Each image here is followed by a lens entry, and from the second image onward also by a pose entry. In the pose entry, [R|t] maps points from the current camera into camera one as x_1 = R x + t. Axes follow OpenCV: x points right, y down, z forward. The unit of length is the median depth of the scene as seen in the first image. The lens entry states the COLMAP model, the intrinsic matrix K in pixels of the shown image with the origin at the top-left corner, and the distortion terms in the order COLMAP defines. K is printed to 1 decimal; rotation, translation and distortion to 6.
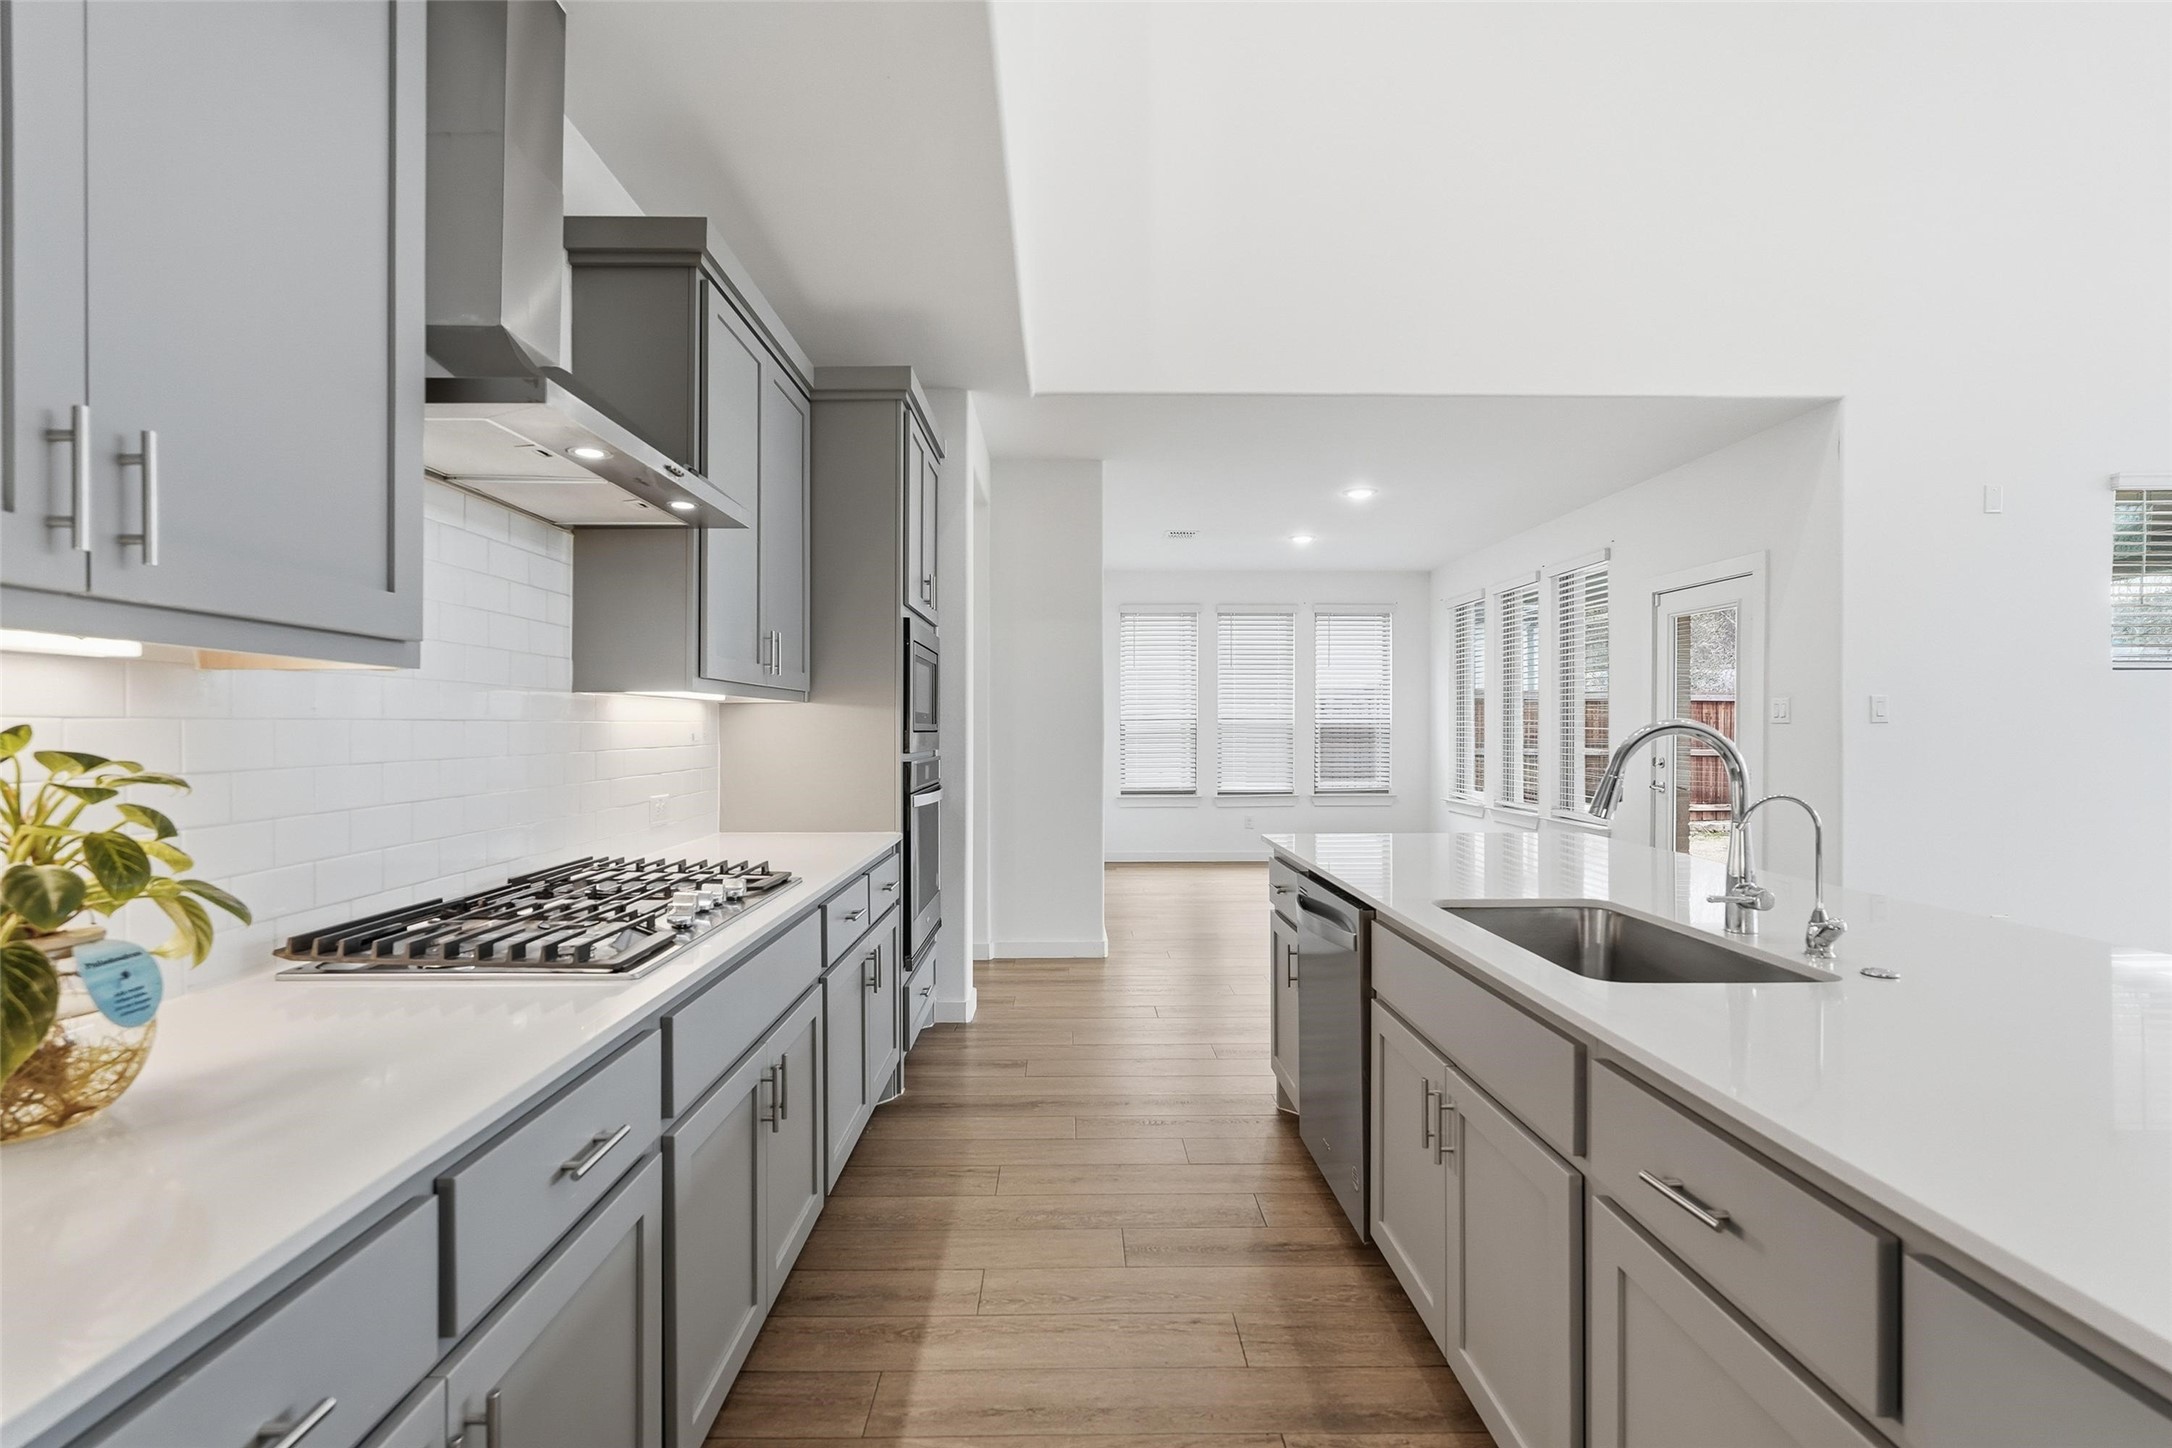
lens RADIAL K [[973.1, 0, 1078.2], [0, 973.1, 725.2], [0, 0, 1]] dist [-0.023291, 0.014784]
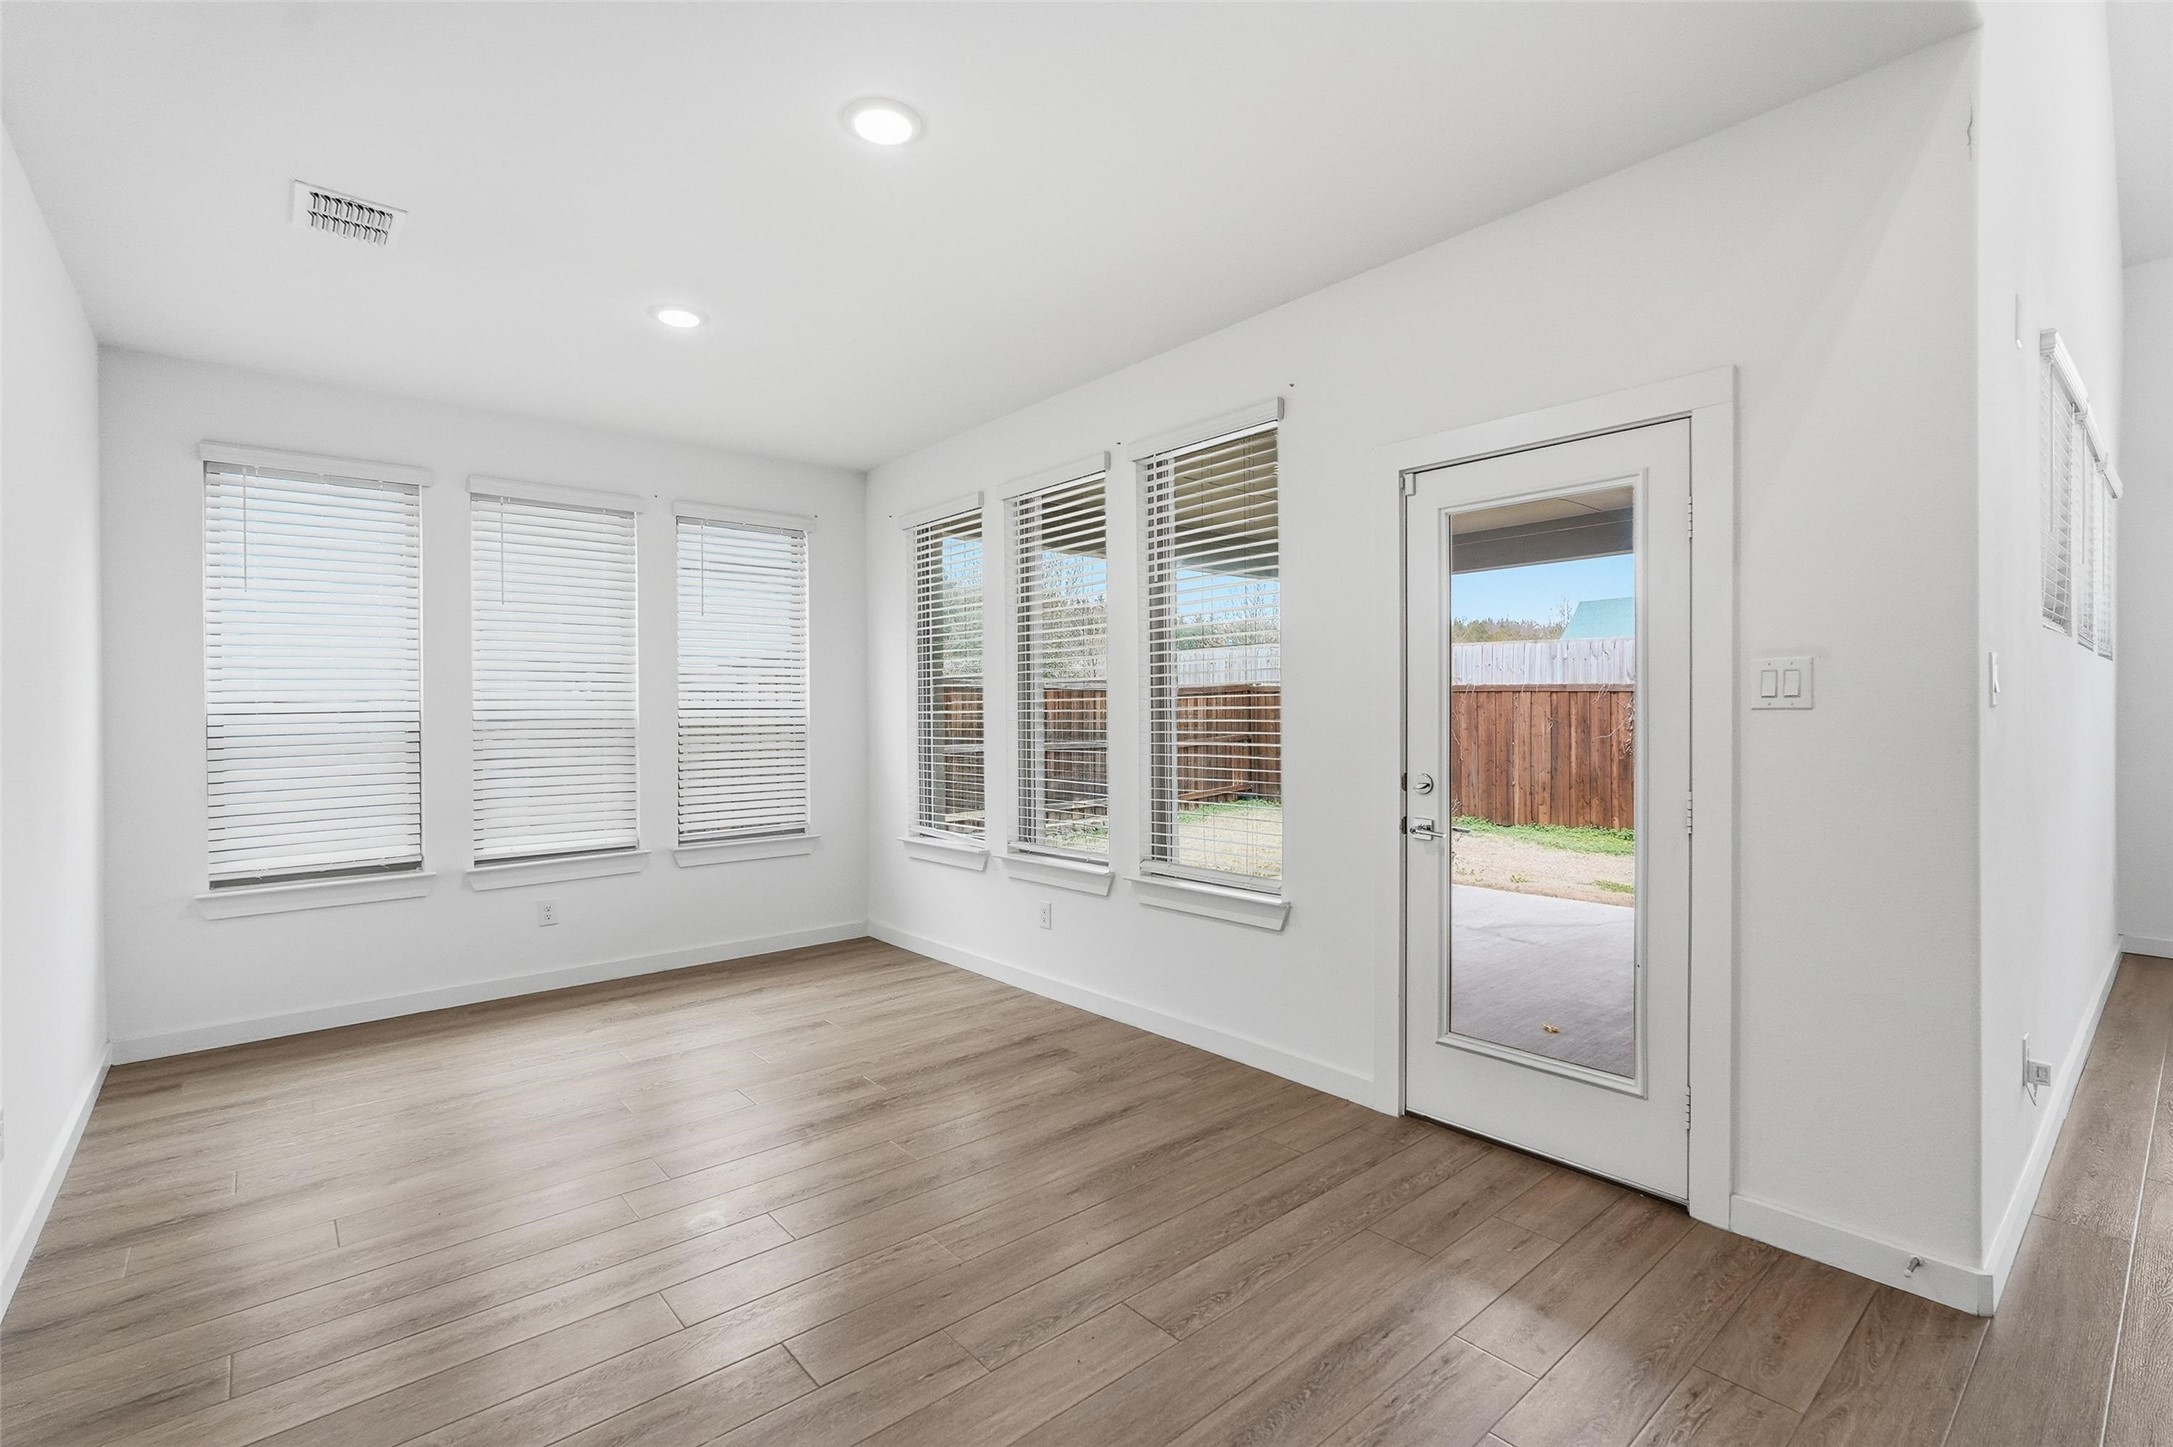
lens RADIAL K [[998.1, 0, 1086.5], [0, 998.1, 723.5], [0, 0, 1]] dist [-0.010785, 0.000557]
pose [[0.767972, -0.013244, 0.640346, 0.235464], [0.009945, 0.999912, 0.008754, -0.004910], [-0.640406, -0.000355, 0.768036, 1.631627]]
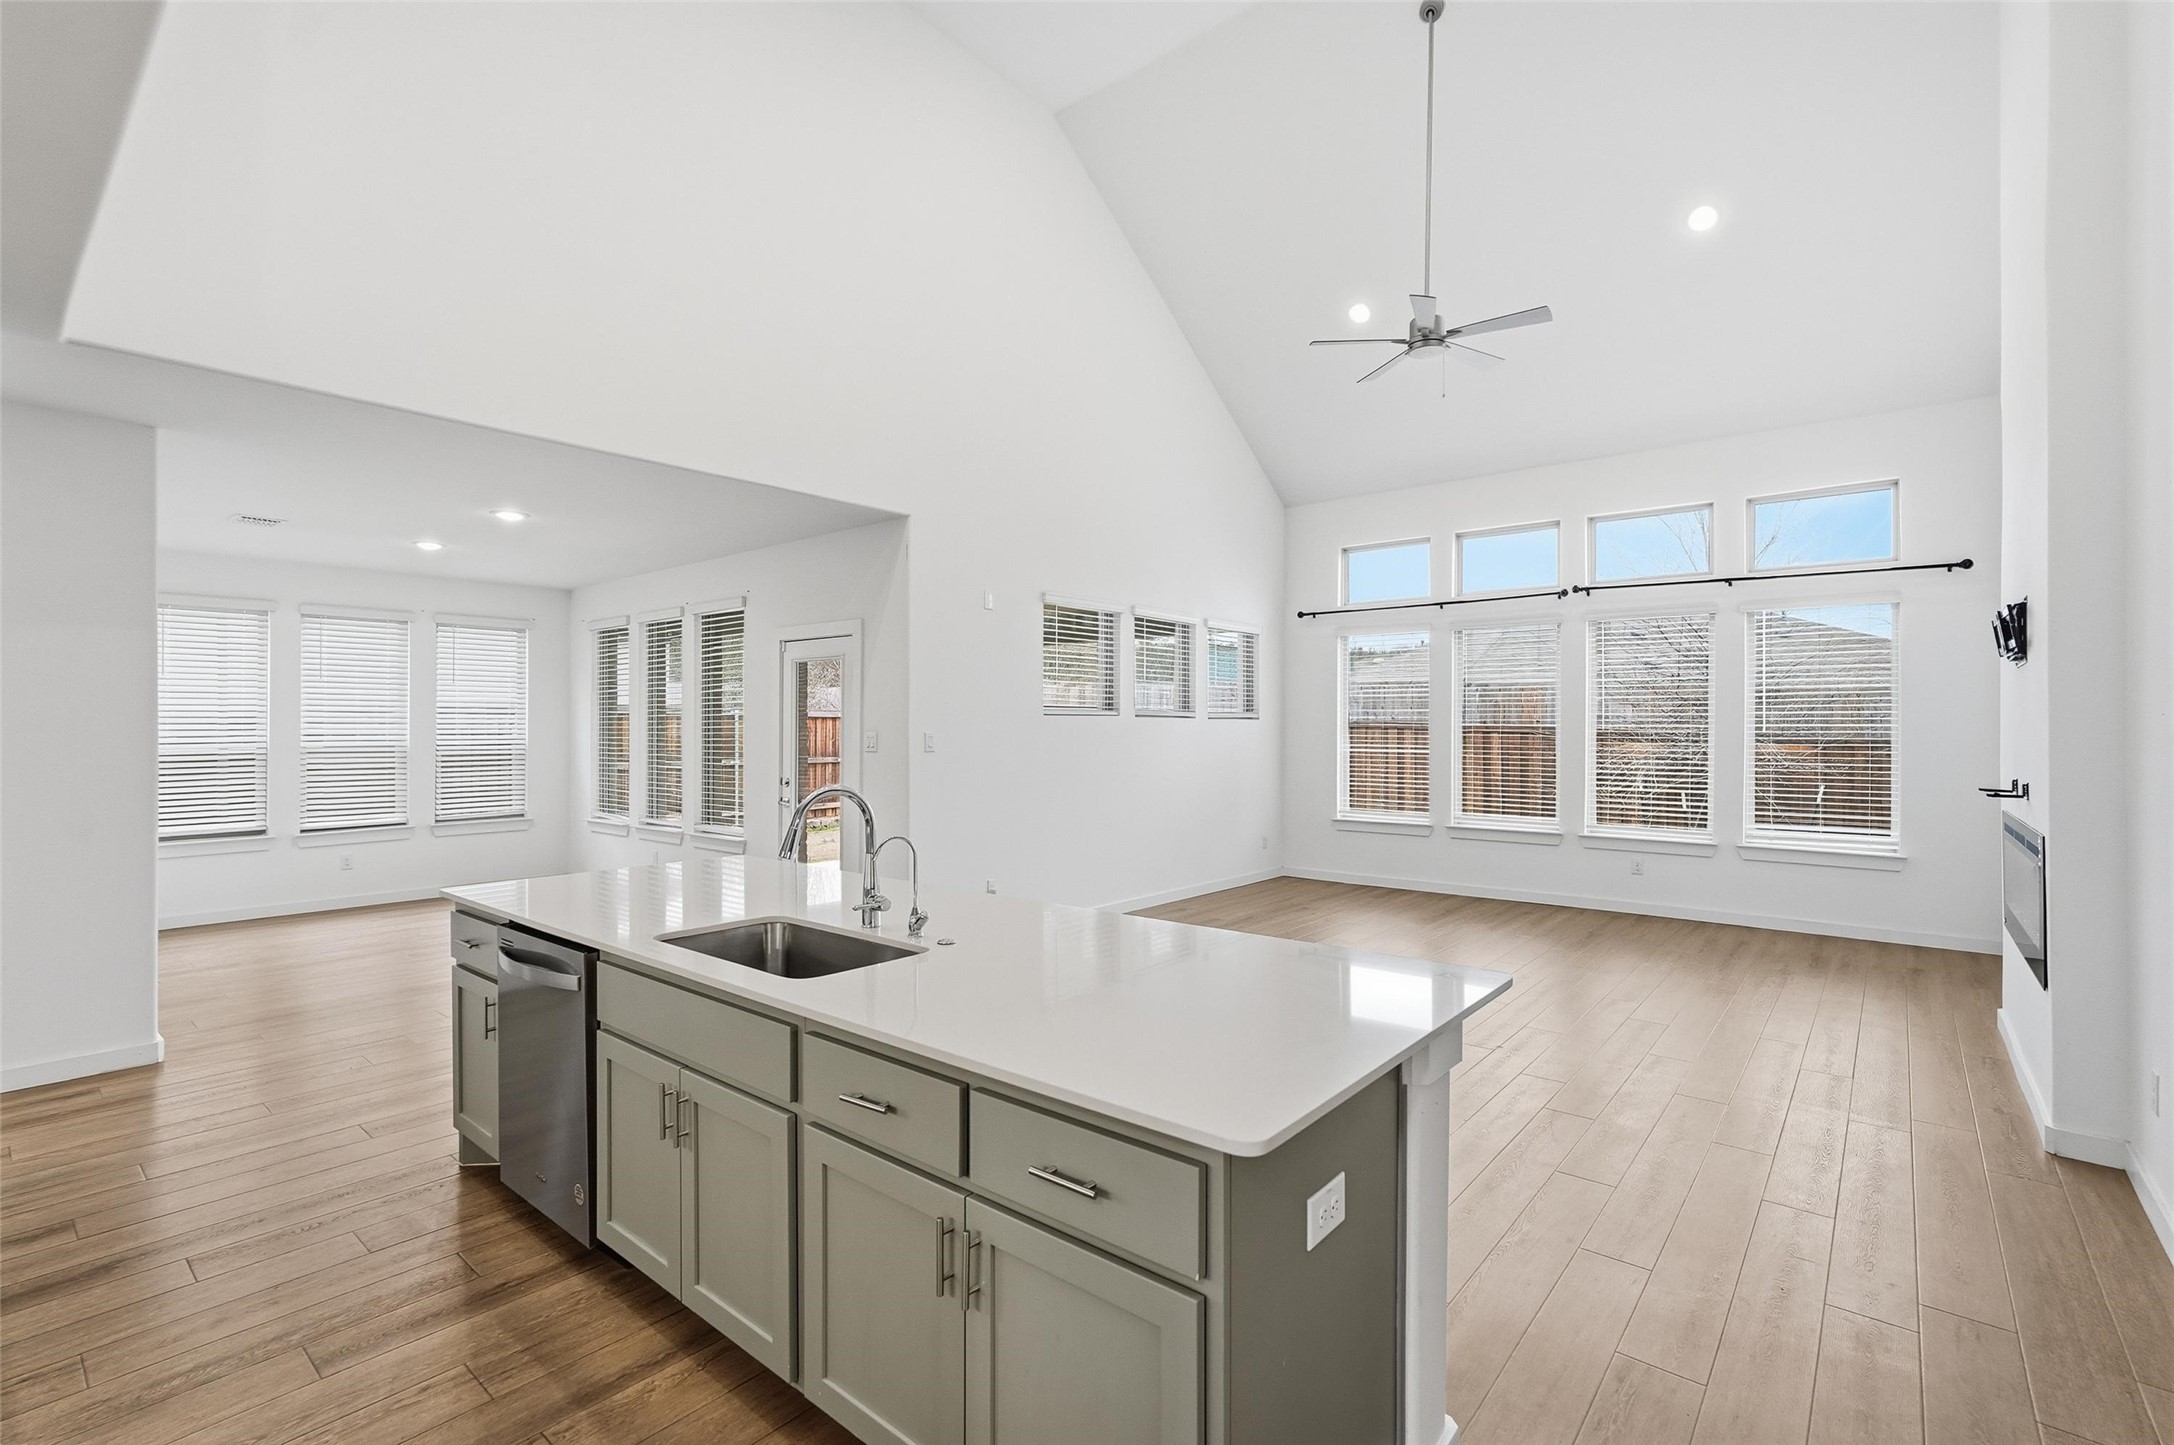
lens RADIAL K [[969.2, 0, 1081.2], [0, 969.2, 721.7], [0, 0, 1]] dist [-0.019210, 0.010195]
pose [[0.653763, 0.005628, 0.756678, -0.162608], [0.000775, 0.999967, -0.008108, -0.062626], [-0.756699, 0.005887, 0.653737, -0.154626]]
